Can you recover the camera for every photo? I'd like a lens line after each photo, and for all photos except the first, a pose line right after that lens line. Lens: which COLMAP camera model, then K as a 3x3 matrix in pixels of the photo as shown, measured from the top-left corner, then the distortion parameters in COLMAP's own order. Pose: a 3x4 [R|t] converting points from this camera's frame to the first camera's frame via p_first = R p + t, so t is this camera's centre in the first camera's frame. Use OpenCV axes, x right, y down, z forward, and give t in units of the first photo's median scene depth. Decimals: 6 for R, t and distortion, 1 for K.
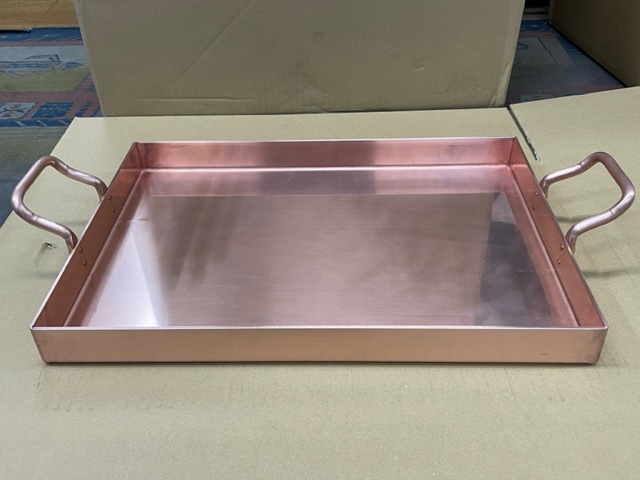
lens RADIAL K [[619.8, 0, 320.1], [0, 619.8, 240.1], [0, 0, 1]] dist [0.008051, 0.000000]
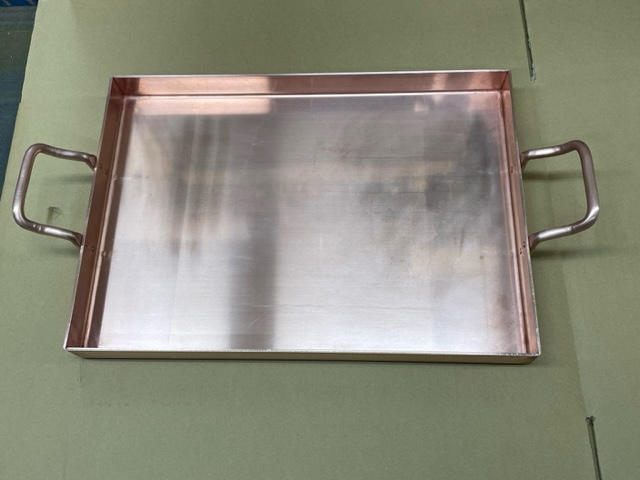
lens RADIAL K [[619.8, 0, 320.8], [0, 619.8, 239.7], [0, 0, 1]] dist [0.008051, 0.000000]
pose [[0.999446, -0.017421, -0.028372, 0.061814], [0.029491, 0.858724, 0.511589, -0.542080], [0.015451, -0.512142, 0.858762, 0.061092]]
